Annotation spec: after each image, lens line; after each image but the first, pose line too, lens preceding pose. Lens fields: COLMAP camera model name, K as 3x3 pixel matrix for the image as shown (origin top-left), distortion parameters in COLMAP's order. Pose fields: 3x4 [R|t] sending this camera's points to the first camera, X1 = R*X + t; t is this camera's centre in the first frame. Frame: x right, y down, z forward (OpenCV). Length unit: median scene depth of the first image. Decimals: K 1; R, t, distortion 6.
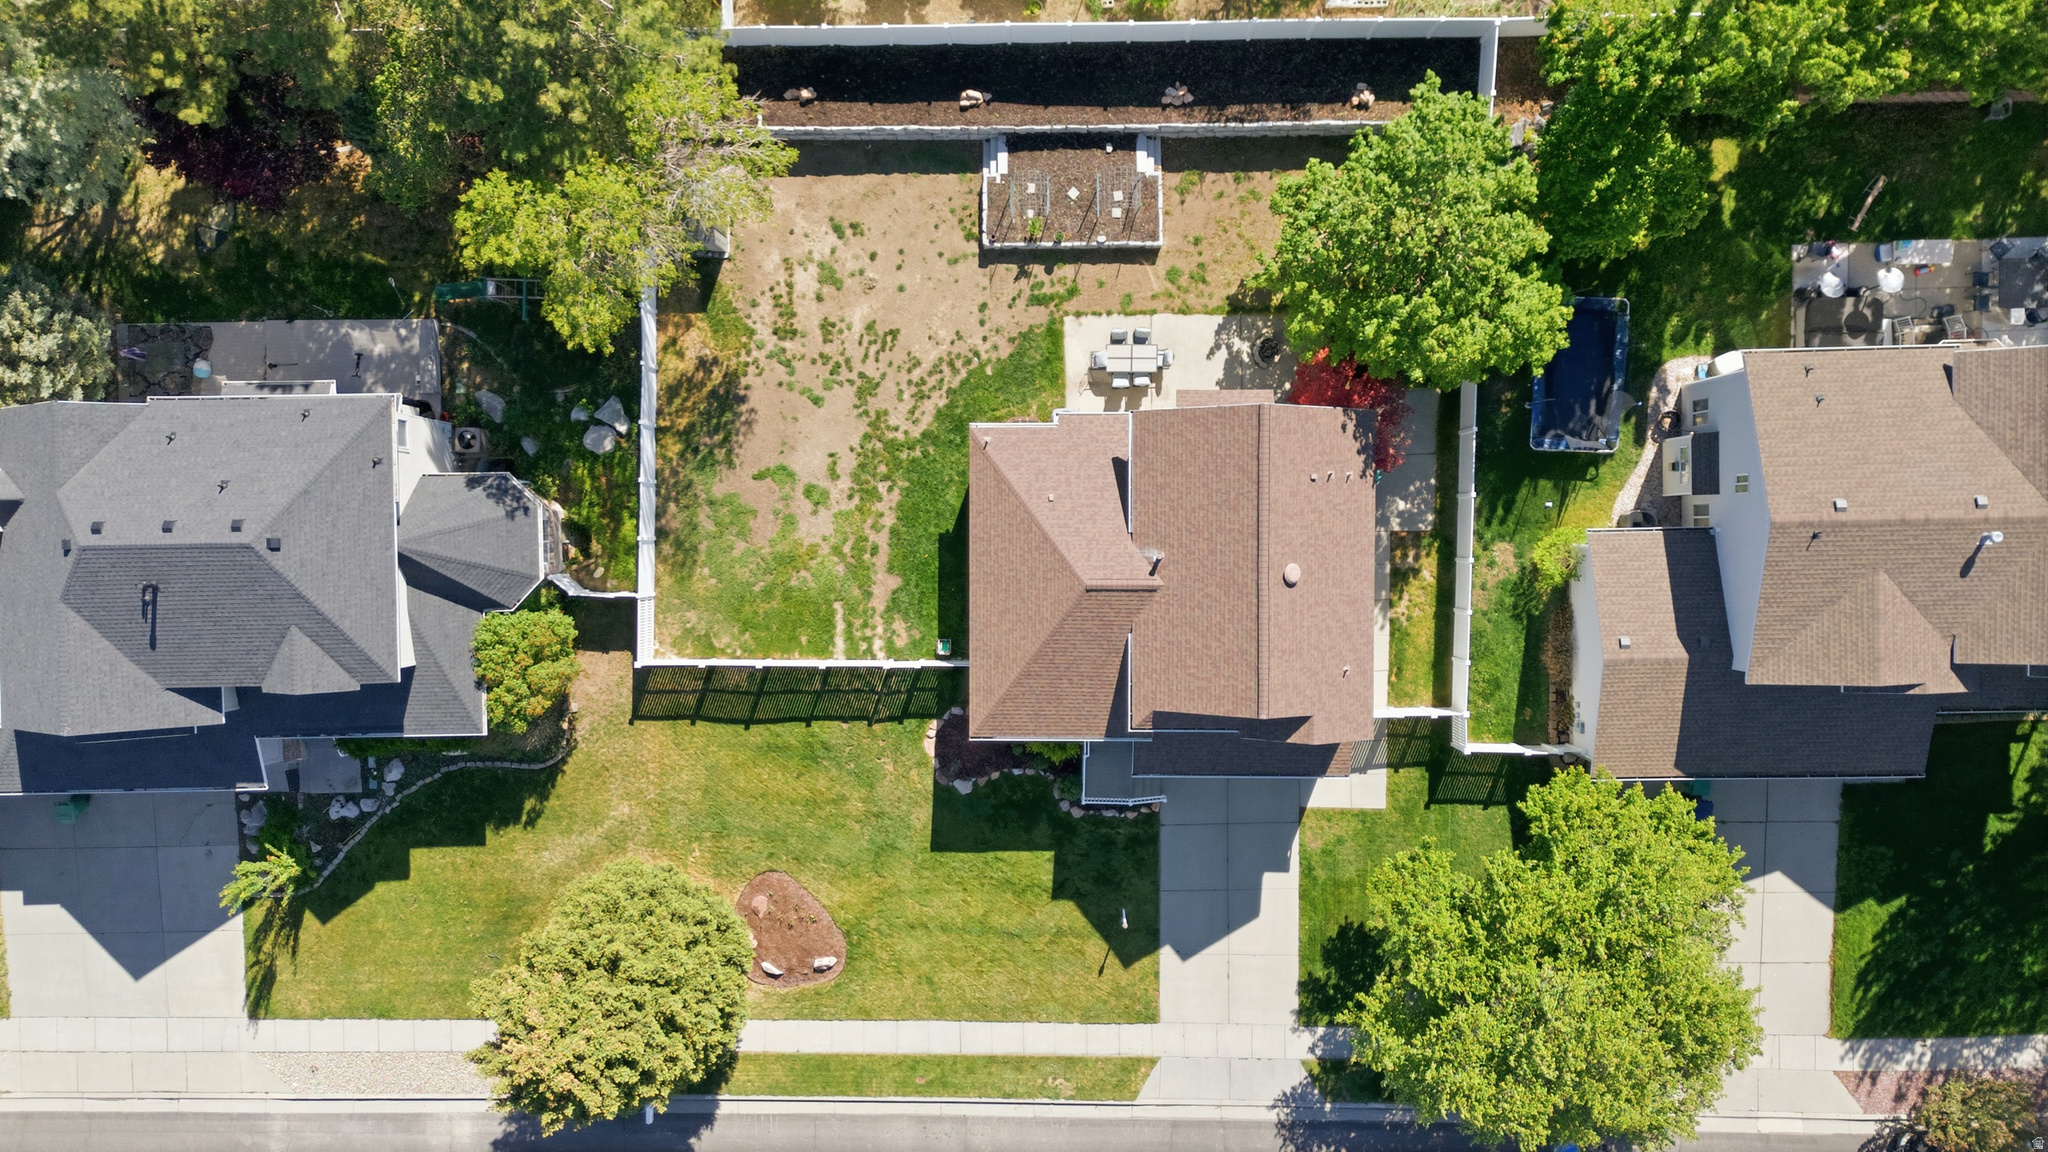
lens RADIAL K [[1499.3, 0, 1026.1], [0, 1499.3, 570.9], [0, 0, 1]] dist [0.079901, -0.071818]
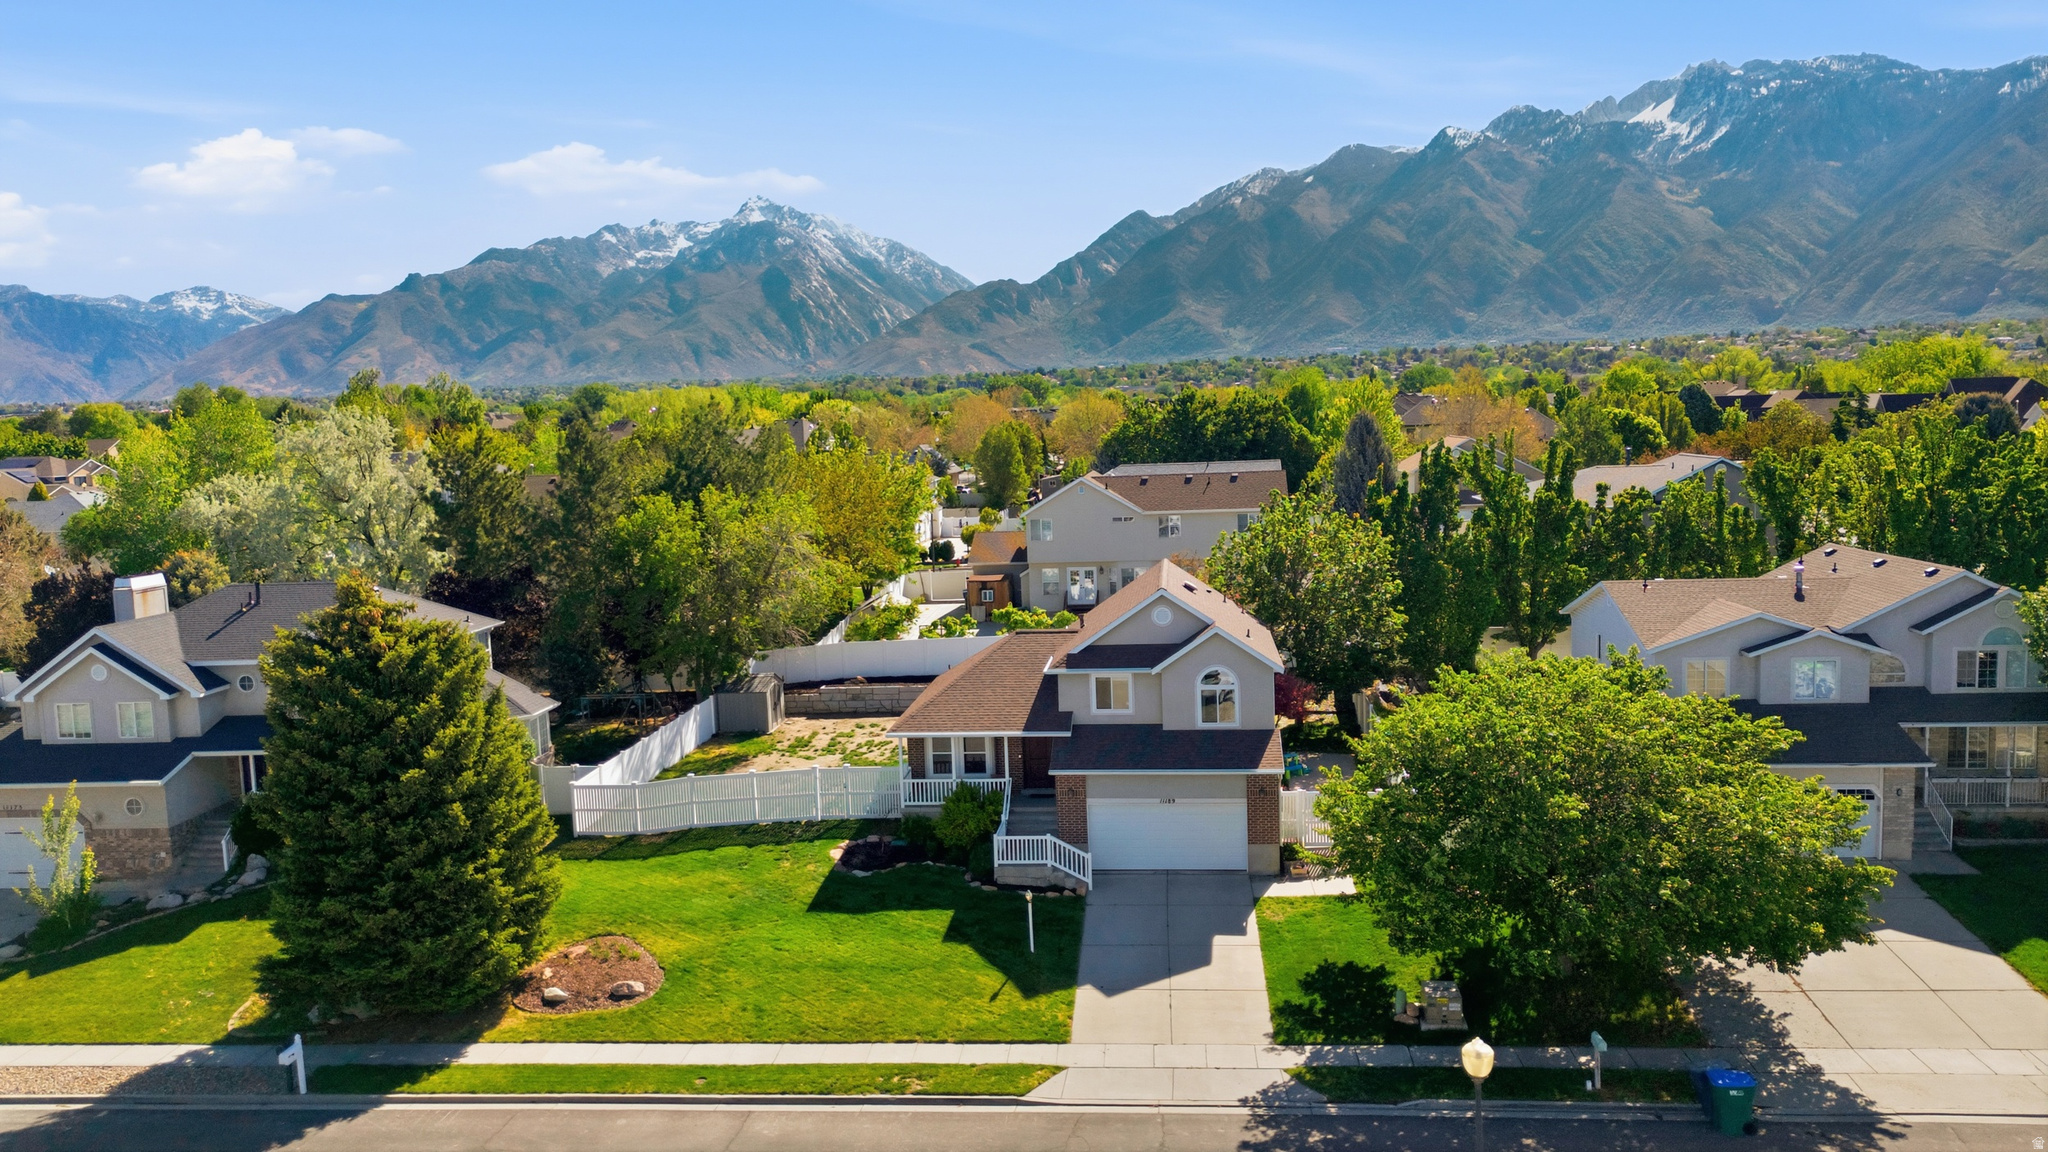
lens RADIAL K [[1491.4, 0, 1024.5], [0, 1491.4, 583.6], [0, 0, 1]] dist [0.081531, -0.076888]
pose [[0.994689, -0.001758, -0.102908, 0.139022], [-0.102263, 0.096119, -0.990103, 0.961322], [0.011632, 0.995368, 0.095429, 0.735700]]
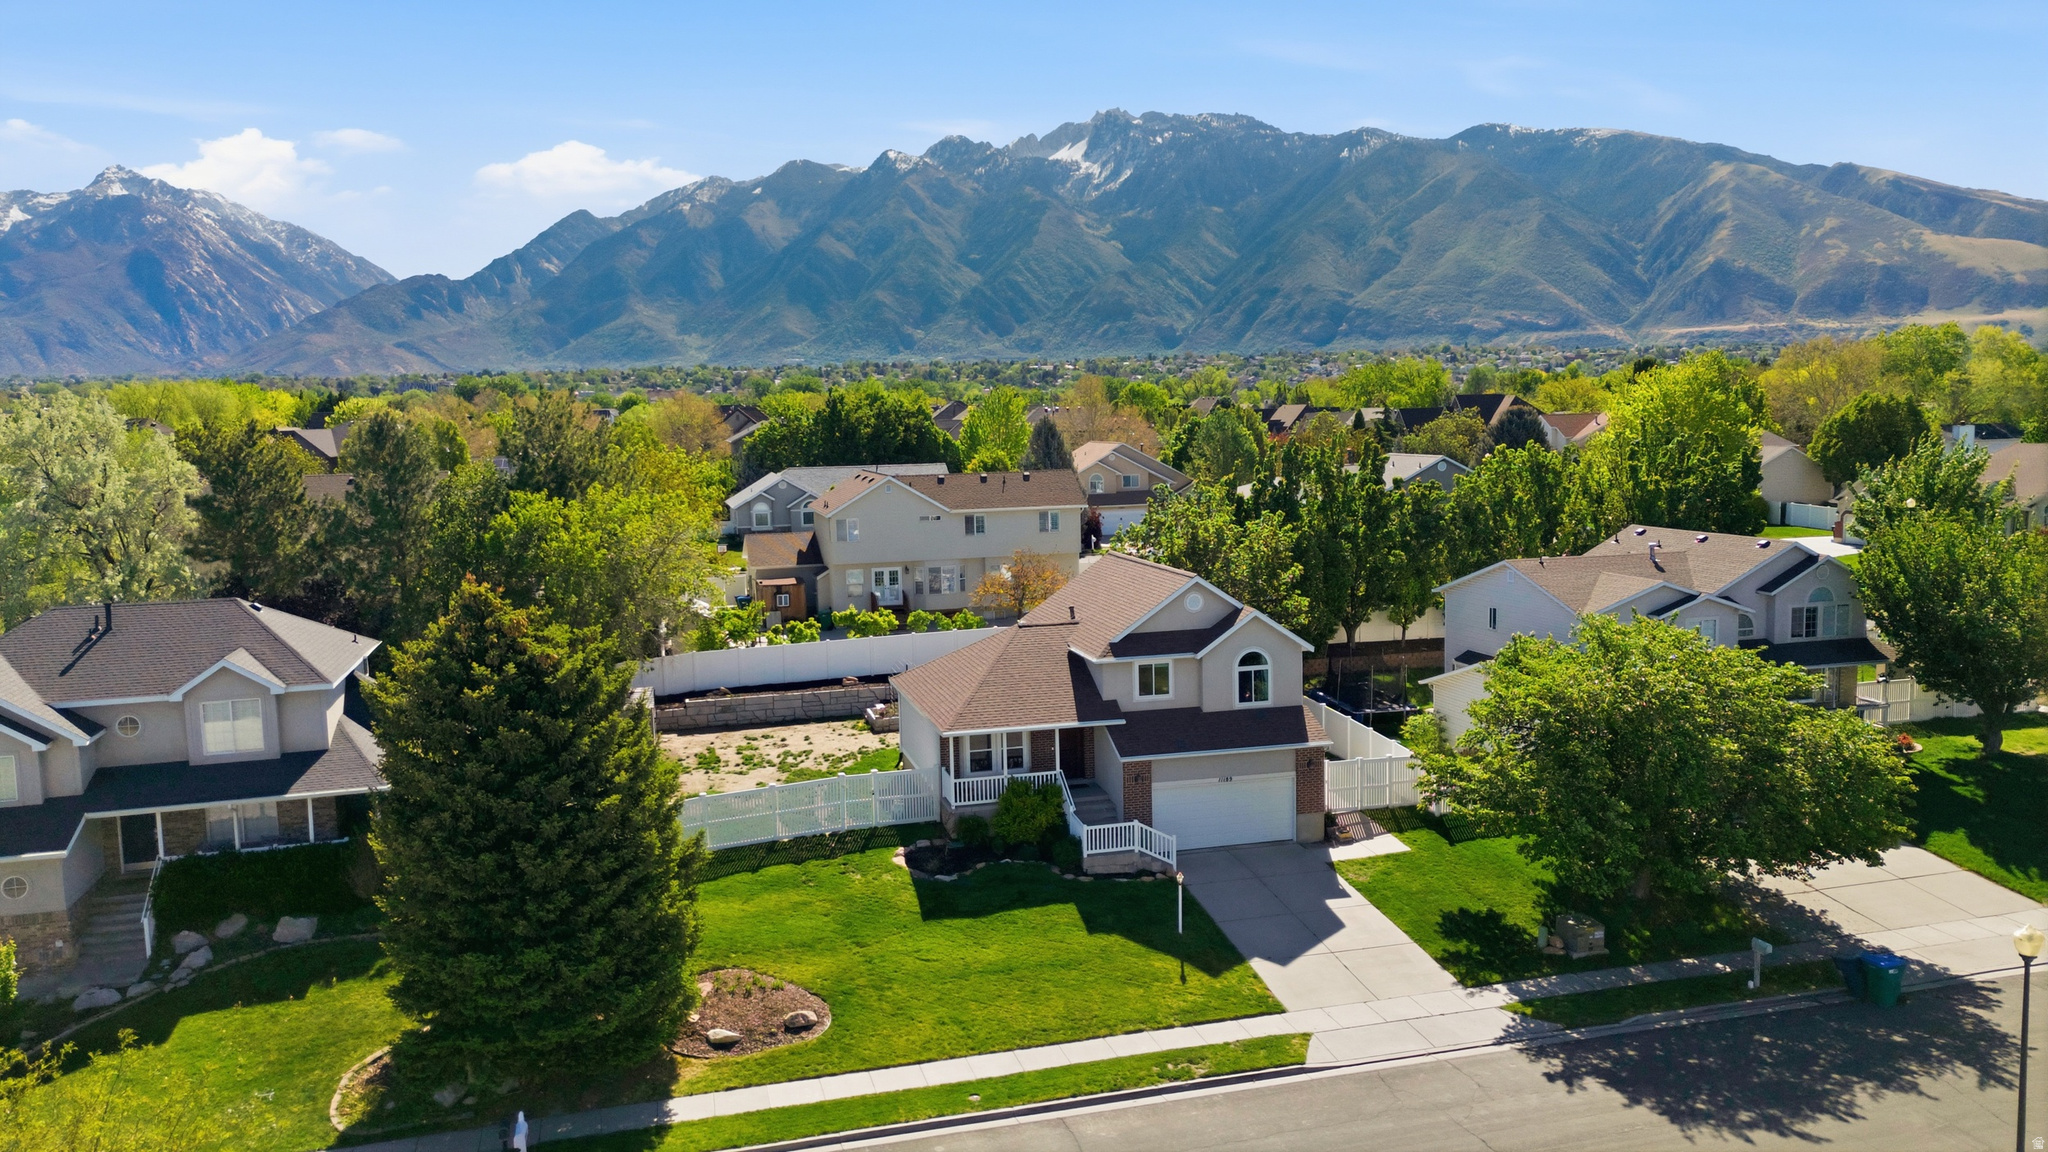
lens RADIAL K [[1491.4, 0, 1024.5], [0, 1491.4, 583.6], [0, 0, 1]] dist [0.081531, -0.076888]
pose [[0.968110, -0.032694, 0.248385, -0.199408], [0.250334, 0.087356, -0.964210, 0.933638], [0.009826, 0.995640, 0.092755, 0.742882]]
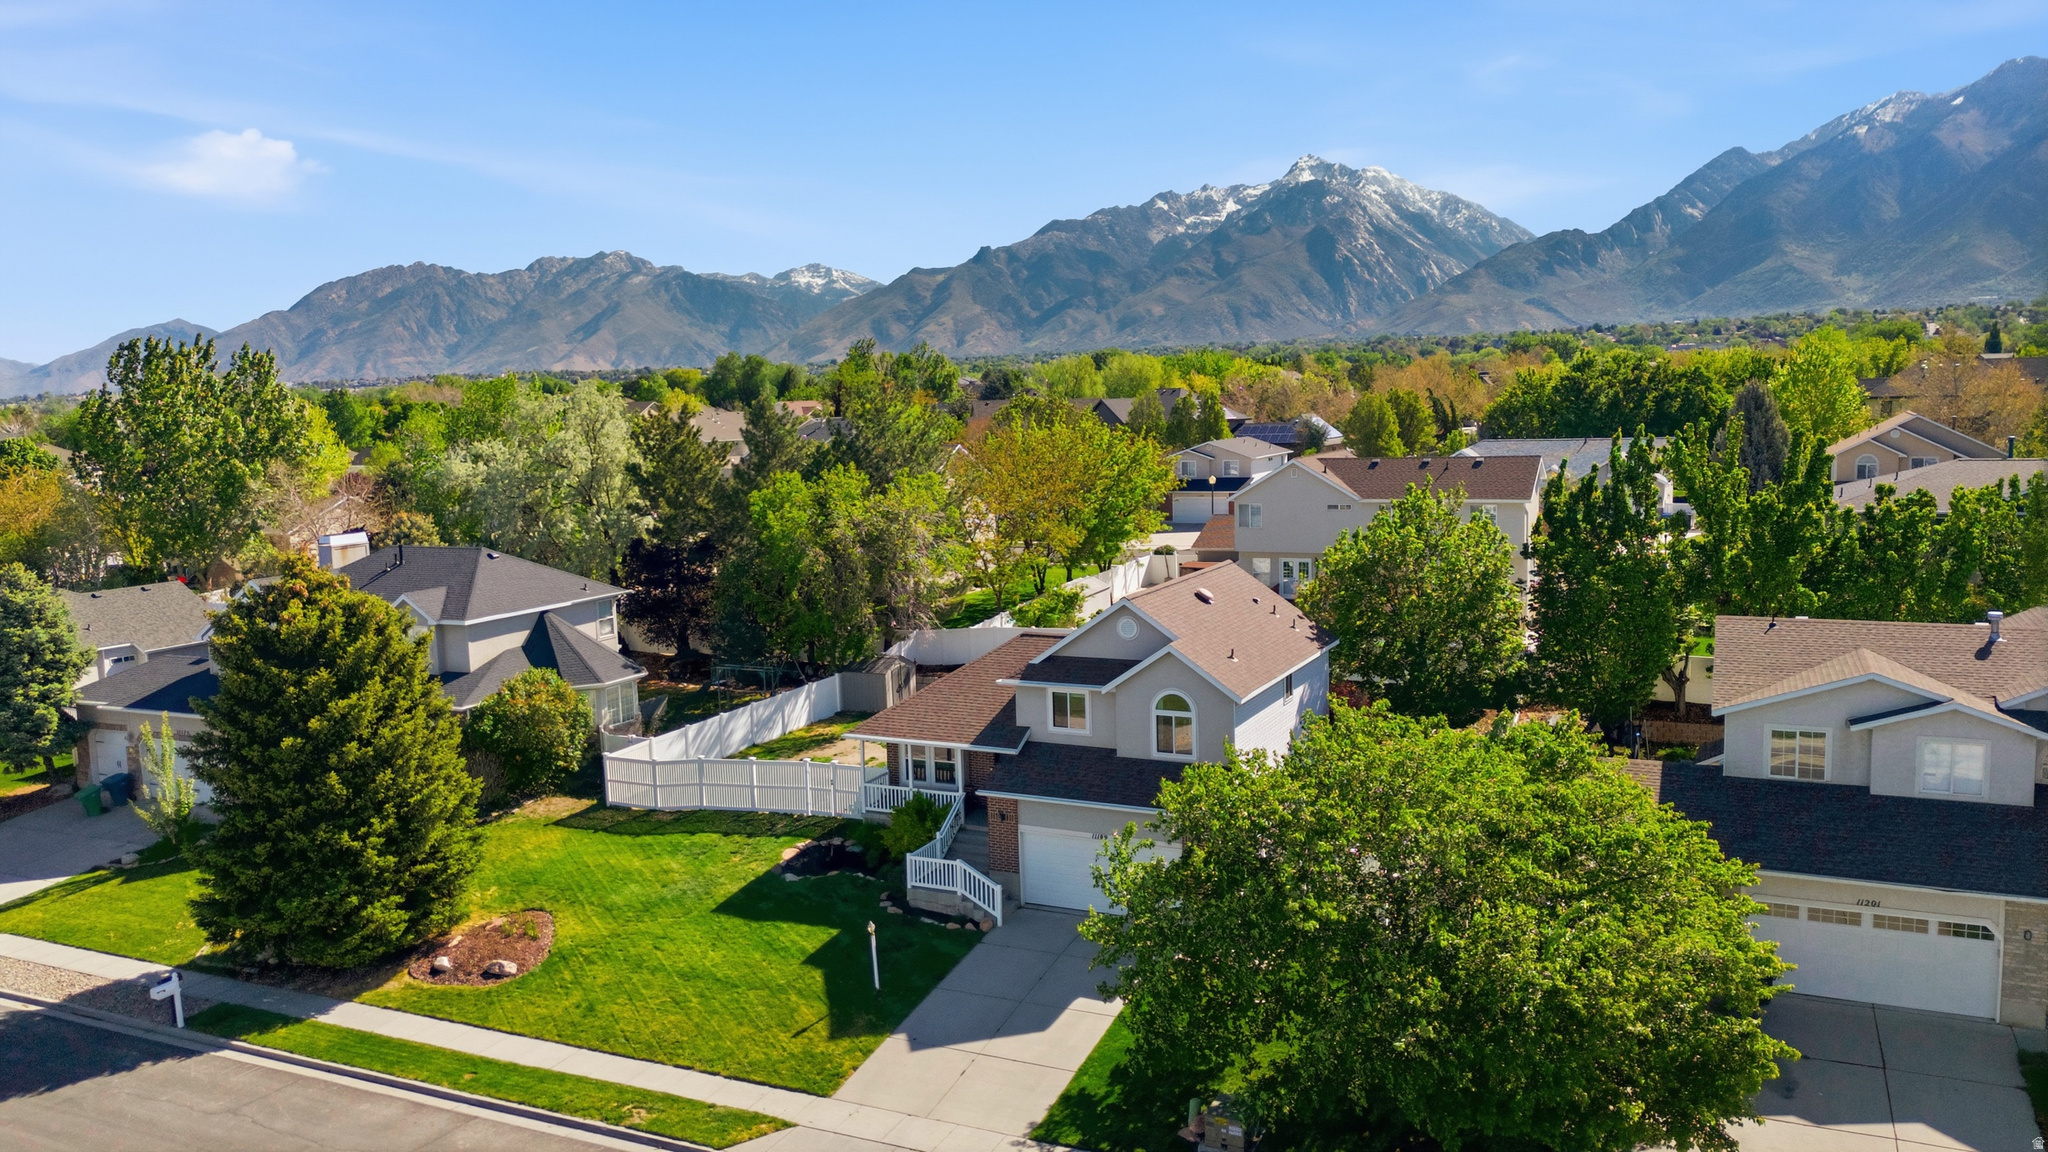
lens RADIAL K [[1491.4, 0, 1024.5], [0, 1491.4, 583.6], [0, 0, 1]] dist [0.081531, -0.076888]
pose [[0.898516, 0.049751, -0.436112, 0.424521], [-0.438935, 0.106716, -0.892159, 0.802849], [0.002154, 0.993044, 0.117723, 0.723540]]
